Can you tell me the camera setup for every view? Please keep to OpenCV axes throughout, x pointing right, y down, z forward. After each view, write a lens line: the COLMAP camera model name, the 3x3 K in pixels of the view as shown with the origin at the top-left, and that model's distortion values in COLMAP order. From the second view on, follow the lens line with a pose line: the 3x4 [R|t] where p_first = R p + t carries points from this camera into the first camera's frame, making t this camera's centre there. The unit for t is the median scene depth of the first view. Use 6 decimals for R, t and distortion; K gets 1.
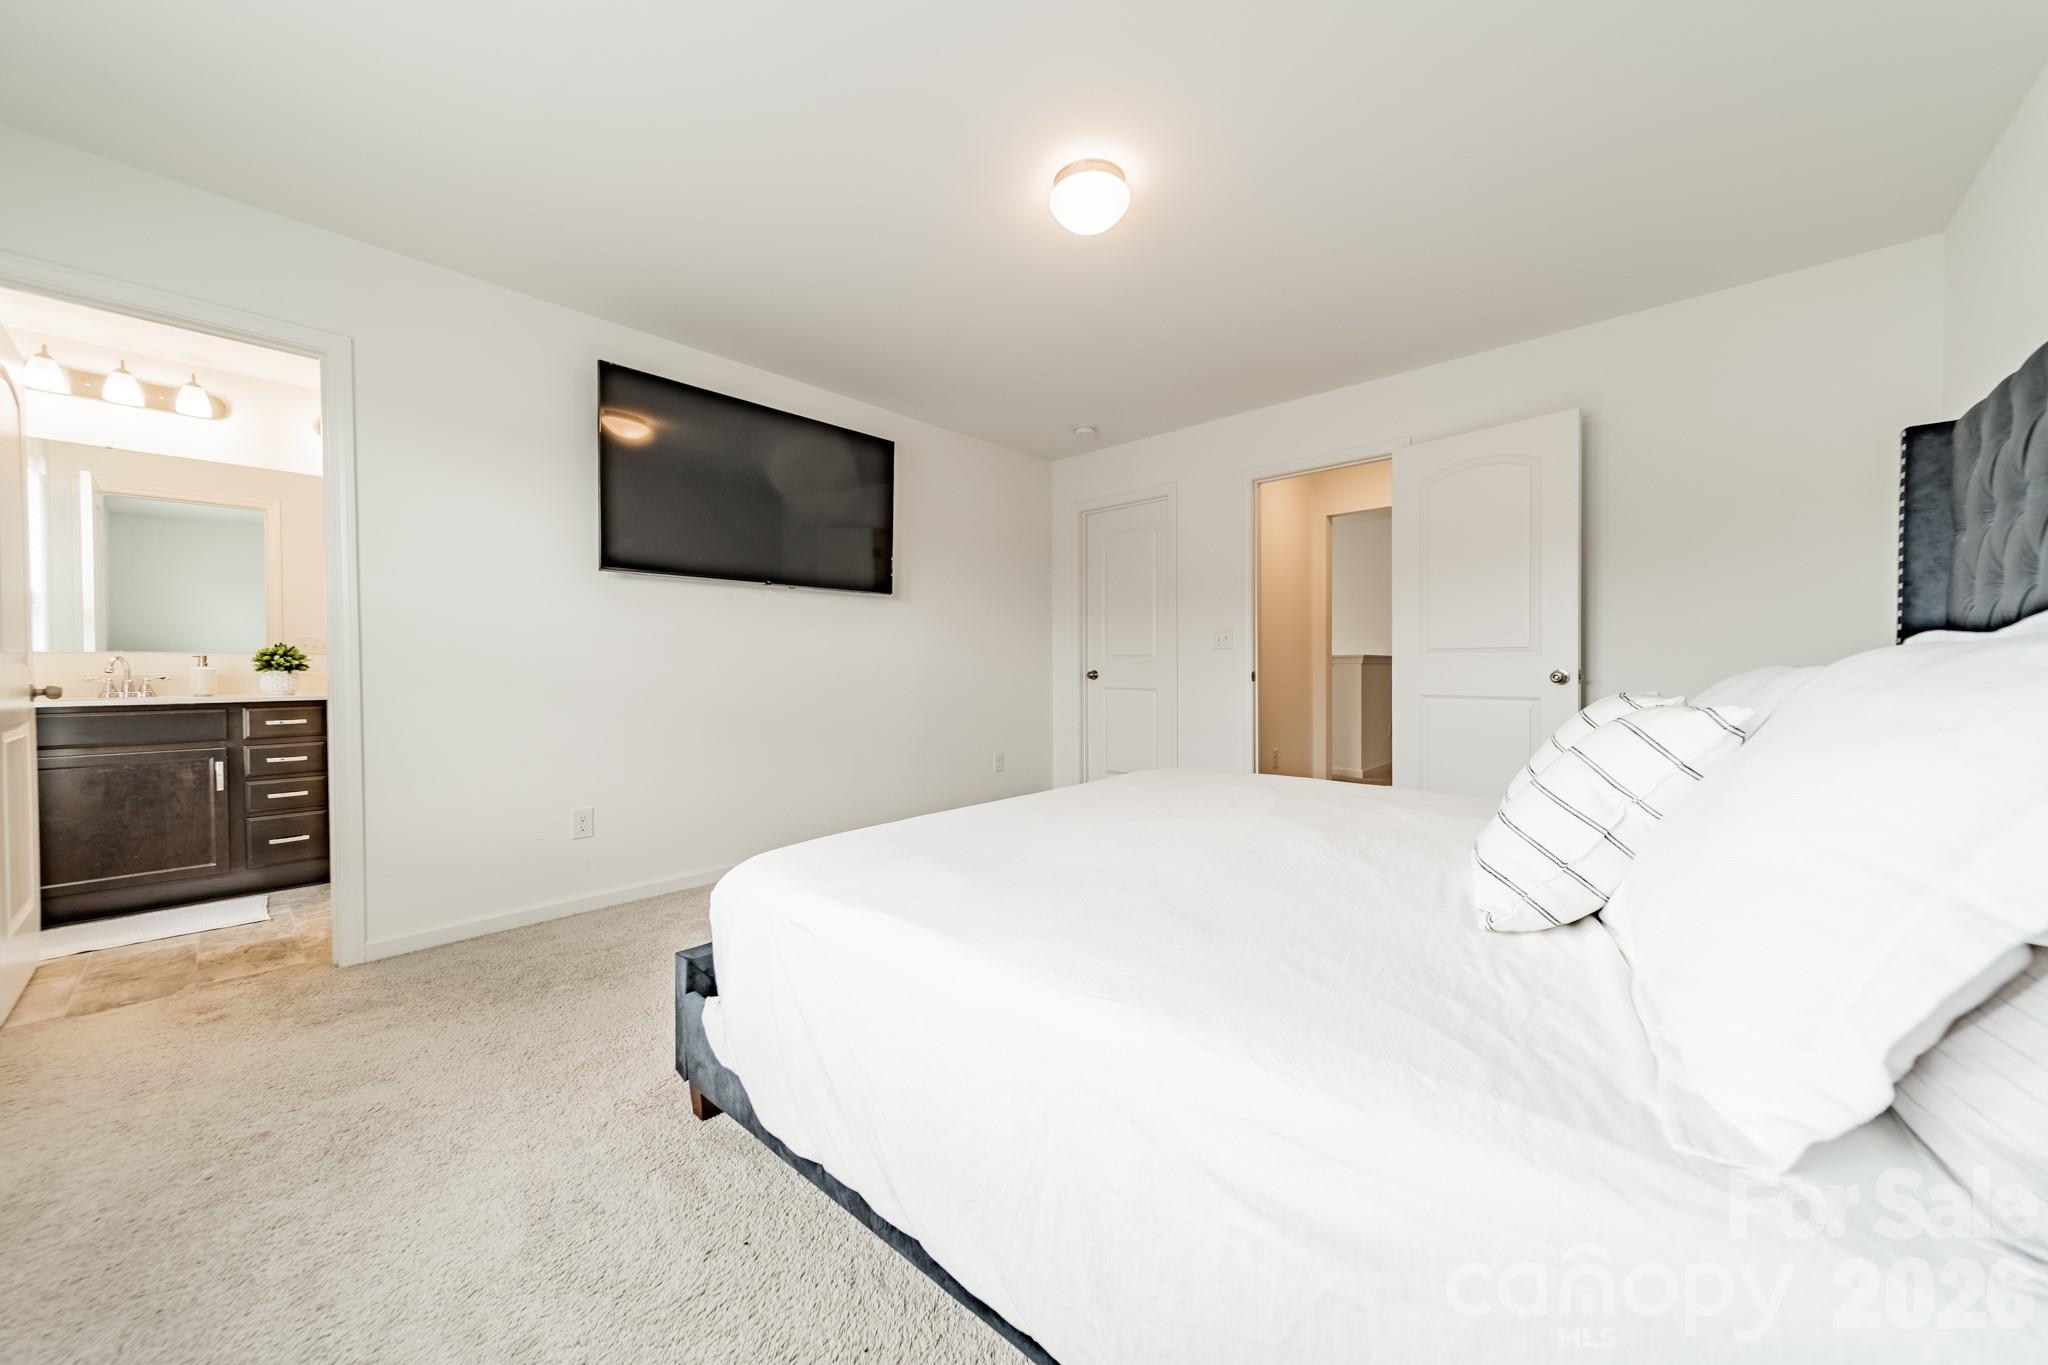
lens RADIAL K [[728.9, 0, 1033.4], [0, 728.9, 673.0], [0, 0, 1]] dist [0.007337, -0.000061]
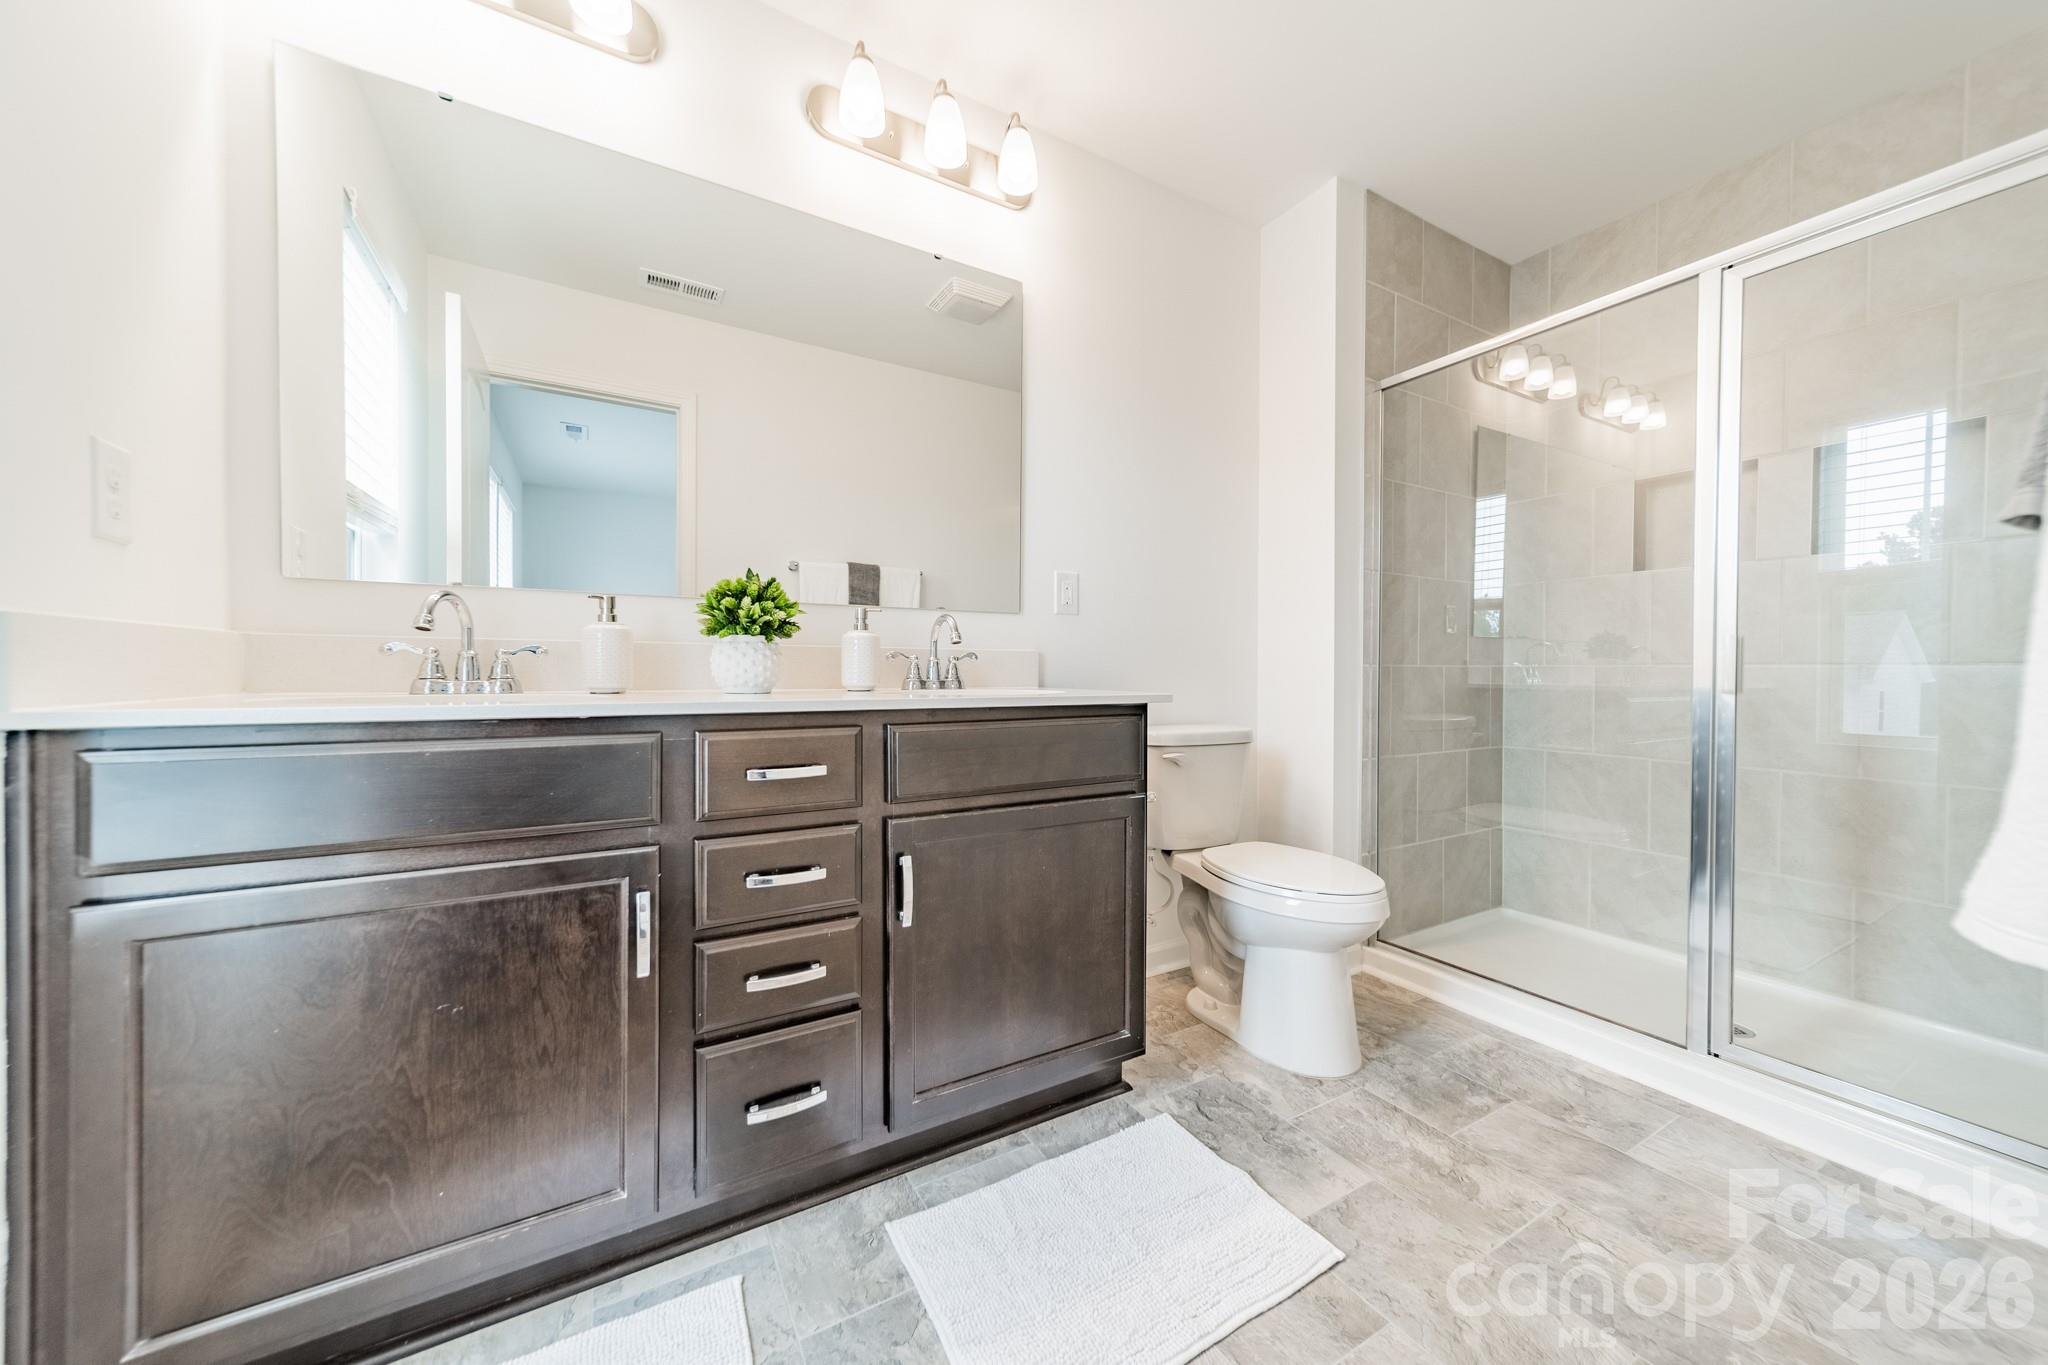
lens RADIAL K [[728.9, 0, 1033.4], [0, 728.9, 673.0], [0, 0, 1]] dist [0.007337, -0.000061]
pose [[0.954242, 0.011531, -0.298812, -0.809648], [-0.014558, 0.999863, -0.007906, 0.020213], [0.298680, 0.011894, 0.954279, 0.708515]]
